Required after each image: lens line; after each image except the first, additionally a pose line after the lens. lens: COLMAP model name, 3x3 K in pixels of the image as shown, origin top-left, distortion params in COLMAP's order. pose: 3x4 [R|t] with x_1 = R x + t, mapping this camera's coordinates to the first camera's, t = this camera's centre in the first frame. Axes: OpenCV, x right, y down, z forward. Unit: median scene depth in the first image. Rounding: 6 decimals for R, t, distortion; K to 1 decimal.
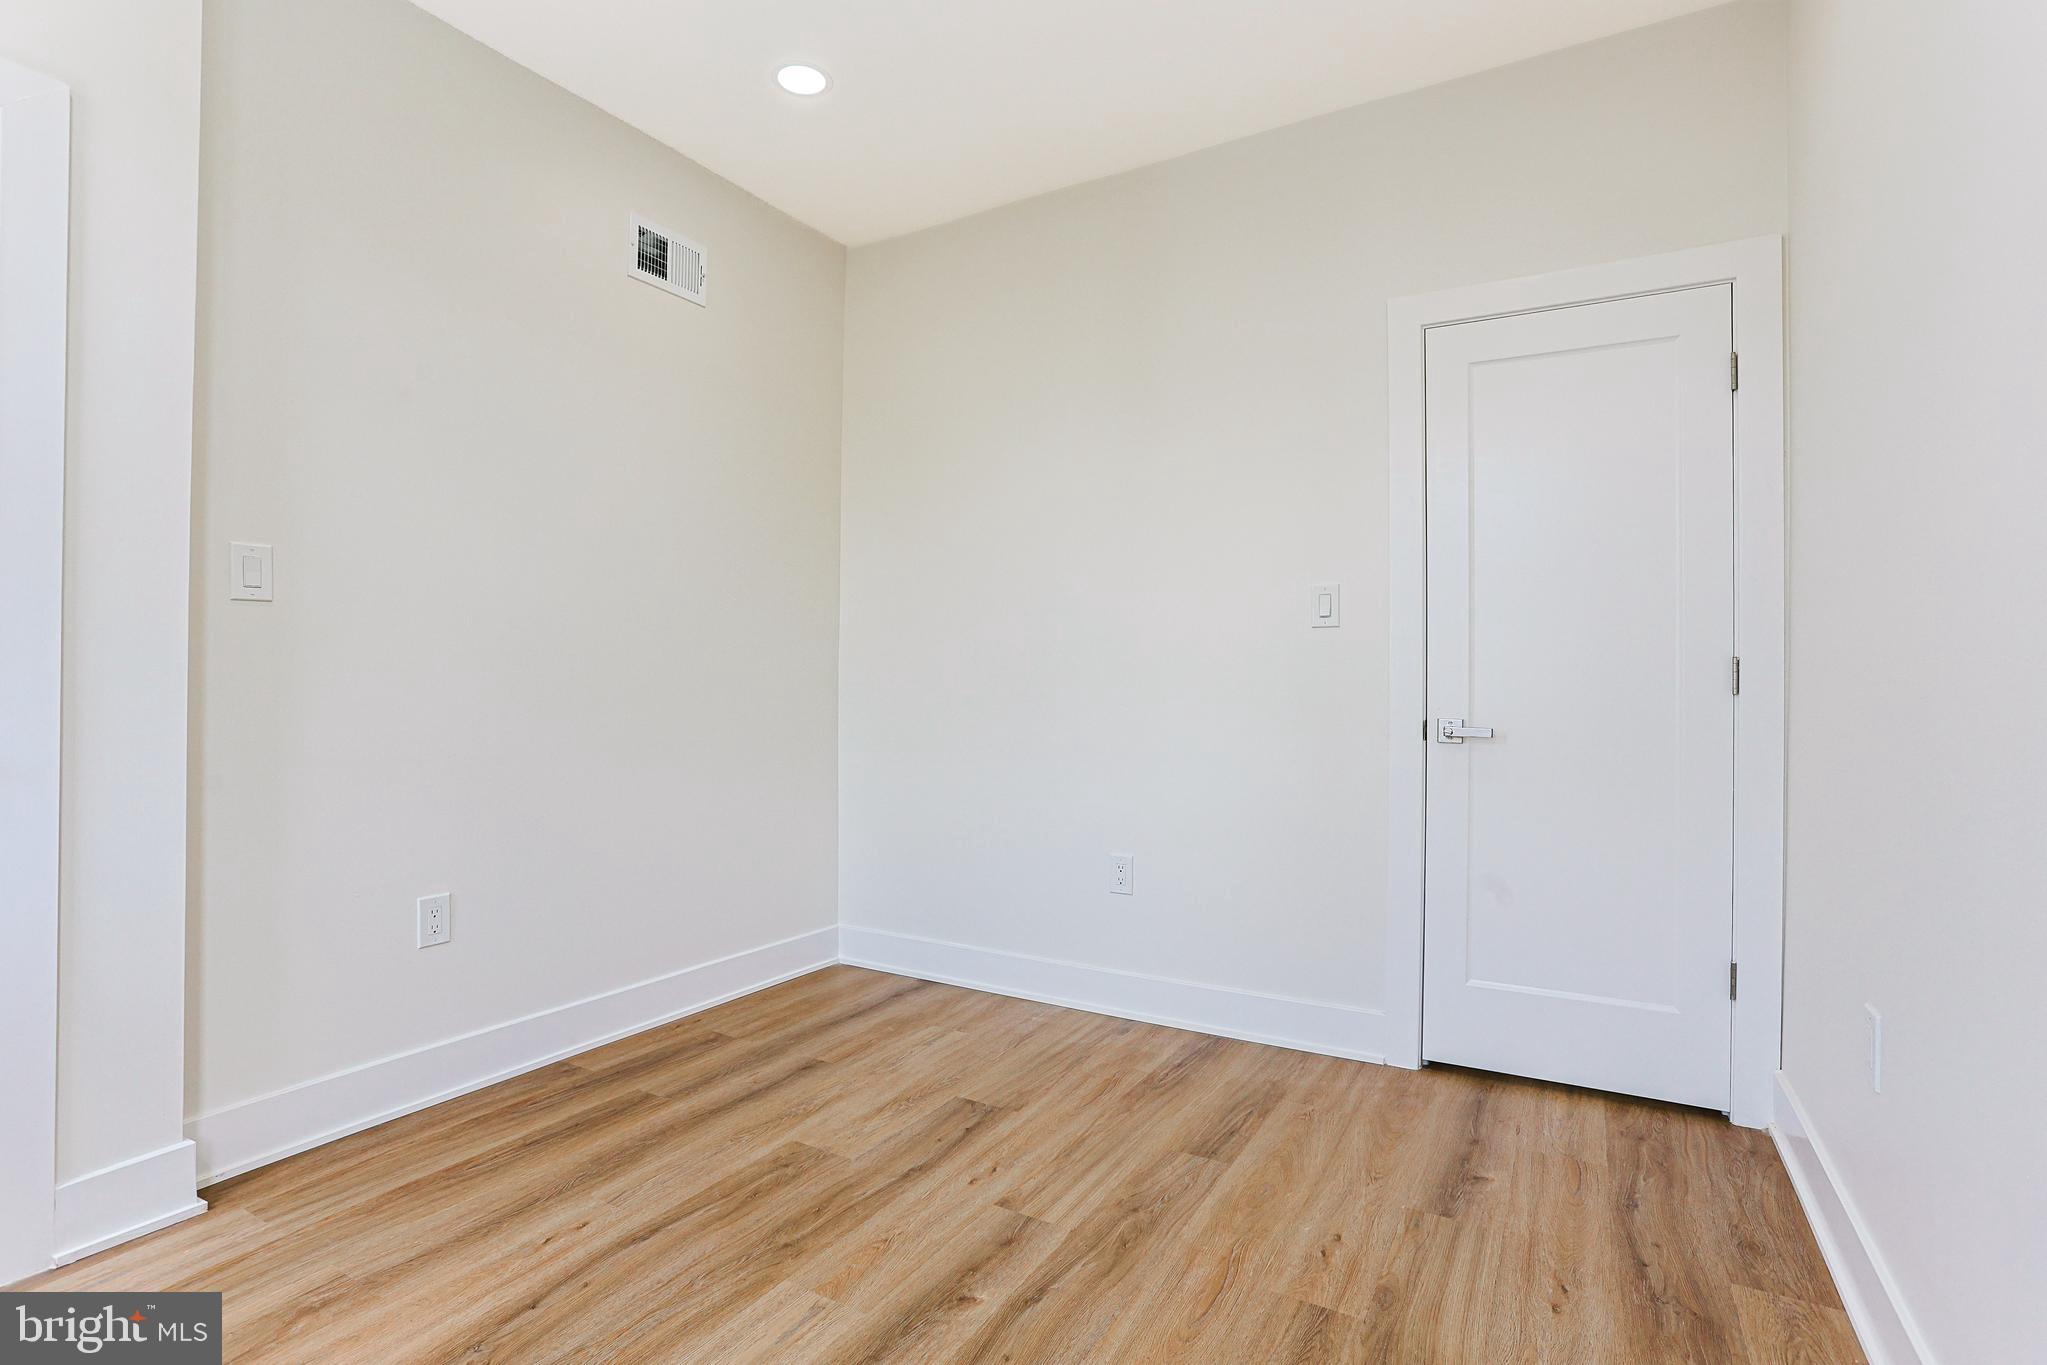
lens RADIAL K [[993.7, 0, 1023.6], [0, 993.7, 683.5], [0, 0, 1]] dist [0.000385, 0.001177]
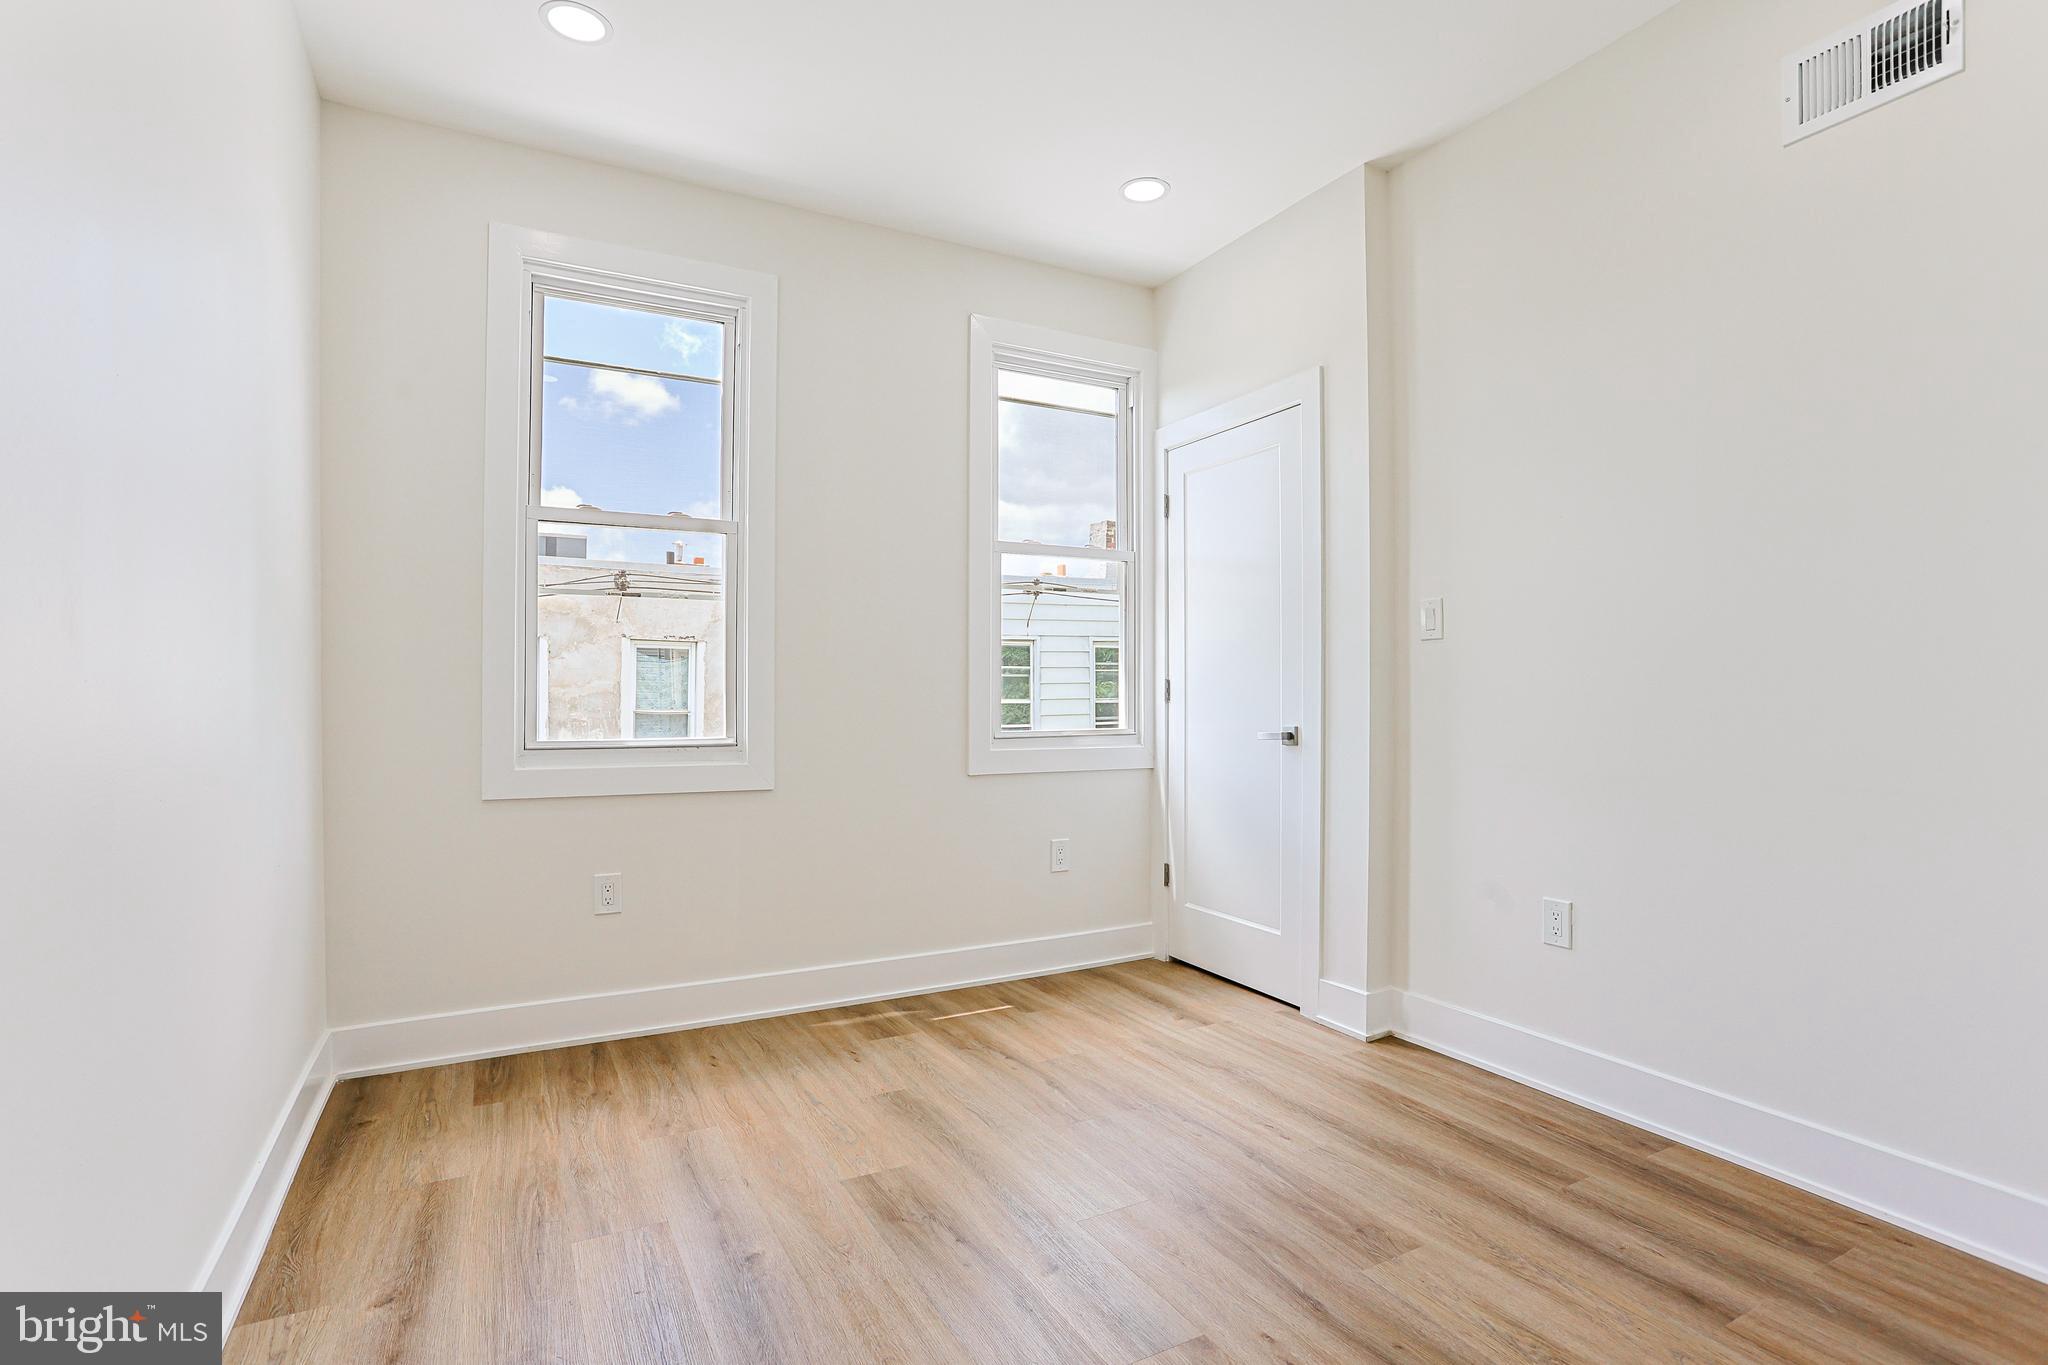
lens RADIAL K [[994.2, 0, 1021.9], [0, 994.2, 685.7], [0, 0, 1]] dist [0.000385, 0.001177]
pose [[-0.518175, -0.015589, -0.855133, 0.617659], [-0.002340, 0.999856, -0.016809, 0.003738], [0.855272, -0.006709, -0.518136, 1.061554]]
